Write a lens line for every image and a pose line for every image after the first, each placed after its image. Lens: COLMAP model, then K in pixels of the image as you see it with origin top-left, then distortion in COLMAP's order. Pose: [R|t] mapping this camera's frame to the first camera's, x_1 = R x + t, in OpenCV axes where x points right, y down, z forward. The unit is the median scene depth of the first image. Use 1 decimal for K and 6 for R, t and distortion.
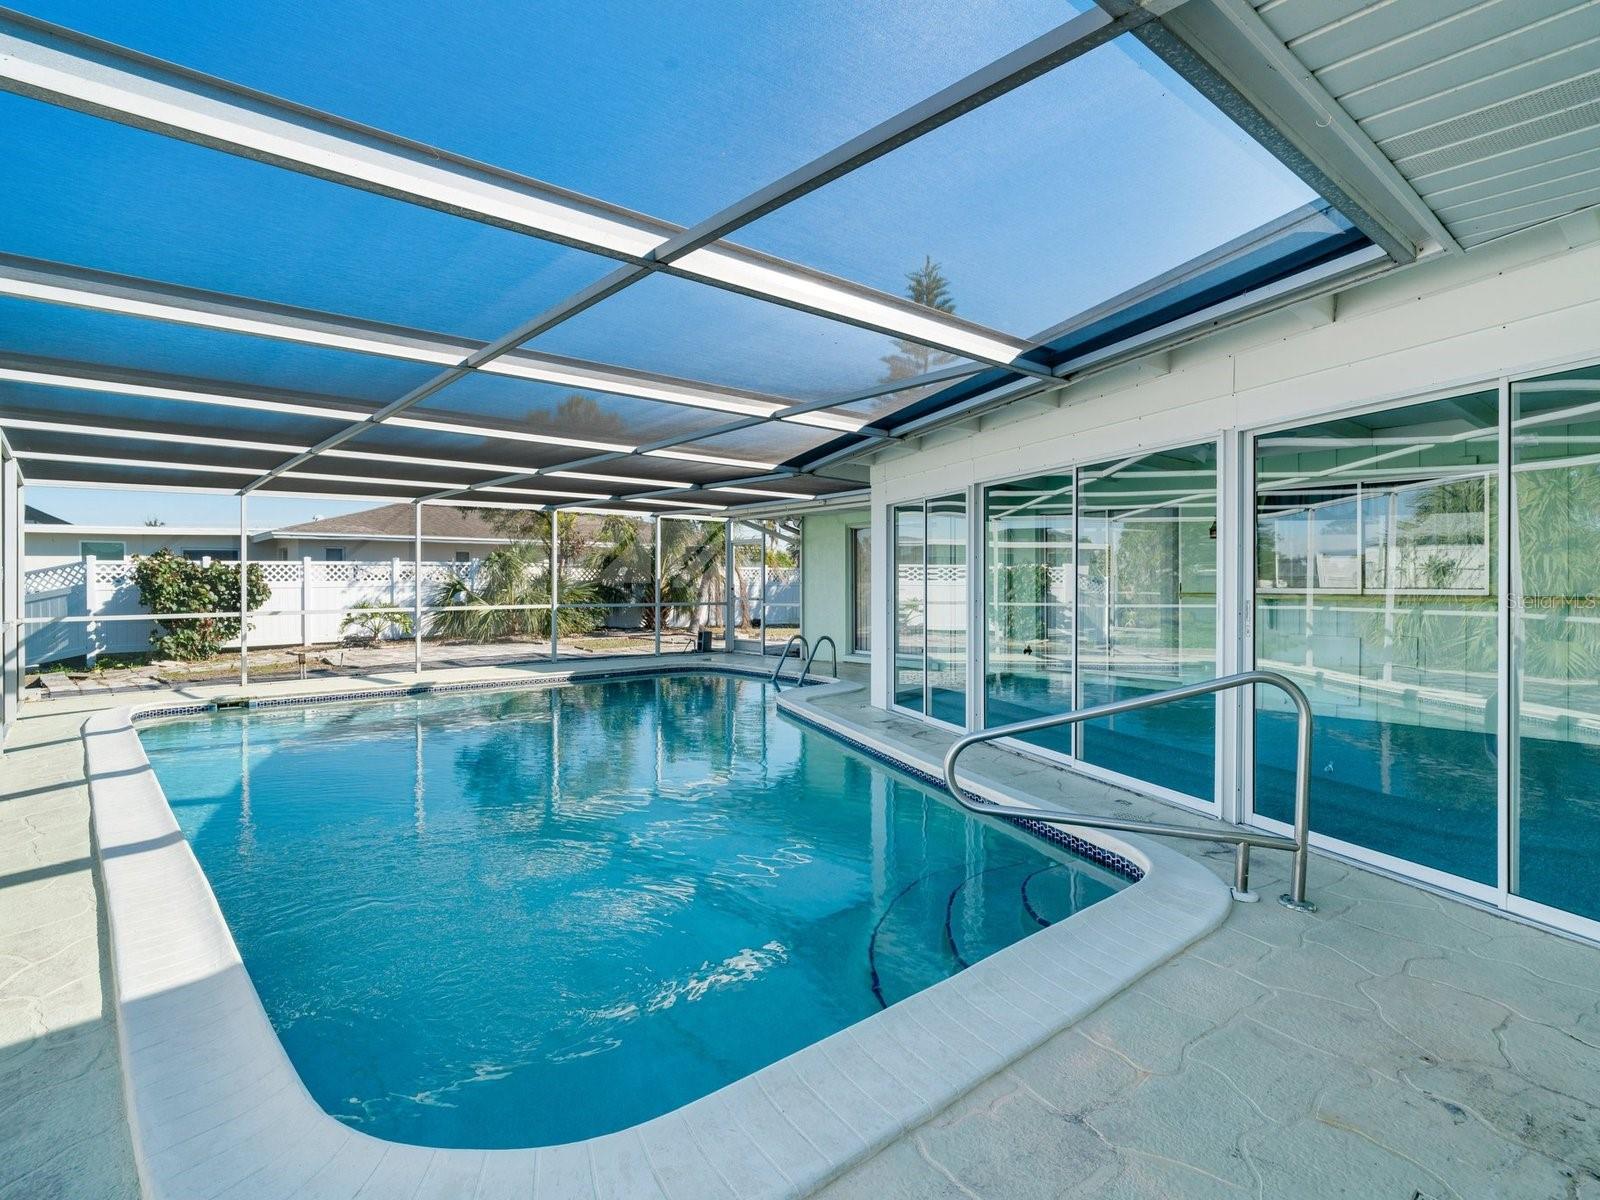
lens RADIAL K [[841.3, 0, 800.0], [0, 841.3, 600.0], [0, 0, 1]] dist [-0.009831, 0.000309]
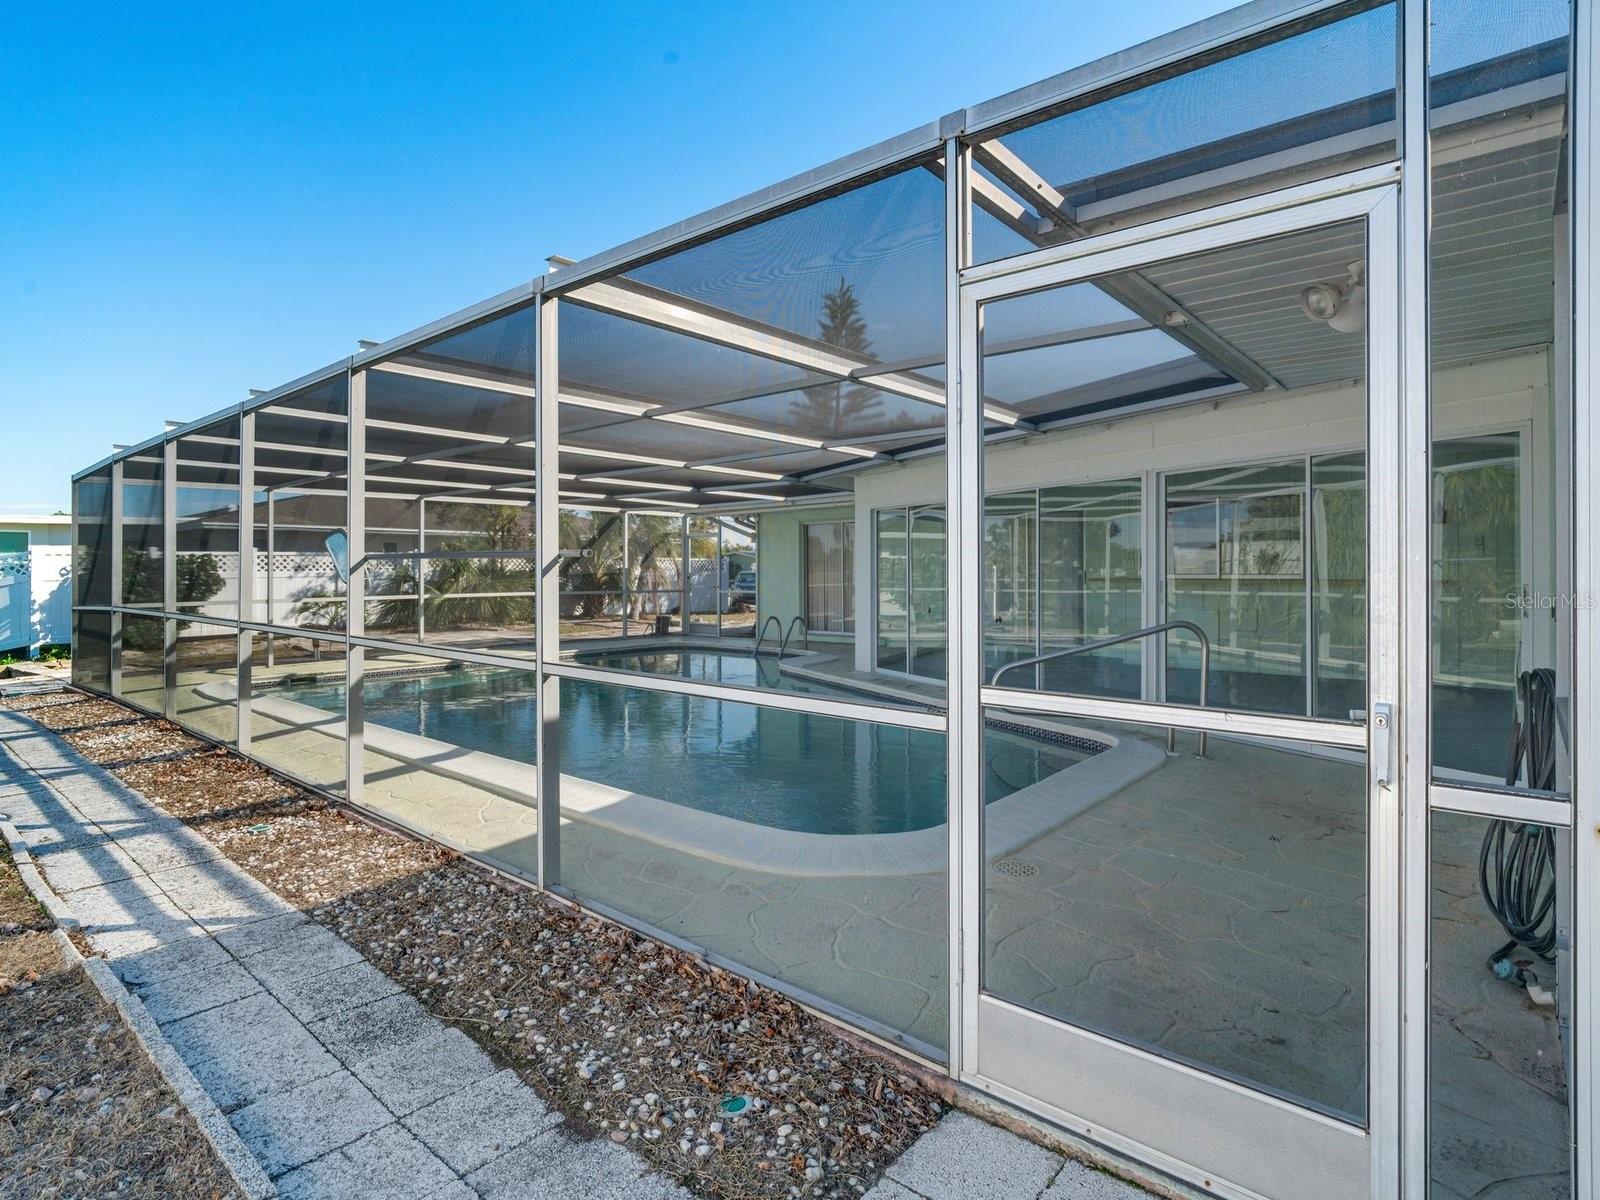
lens RADIAL K [[841.7, 0, 802.1], [0, 841.7, 582.8], [0, 0, 1]] dist [-0.000061, -0.000061]
pose [[0.988684, -0.003773, 0.149968, -0.147632], [0.005138, 0.999949, -0.008711, 0.006366], [-0.149928, 0.009383, 0.988652, -0.181919]]
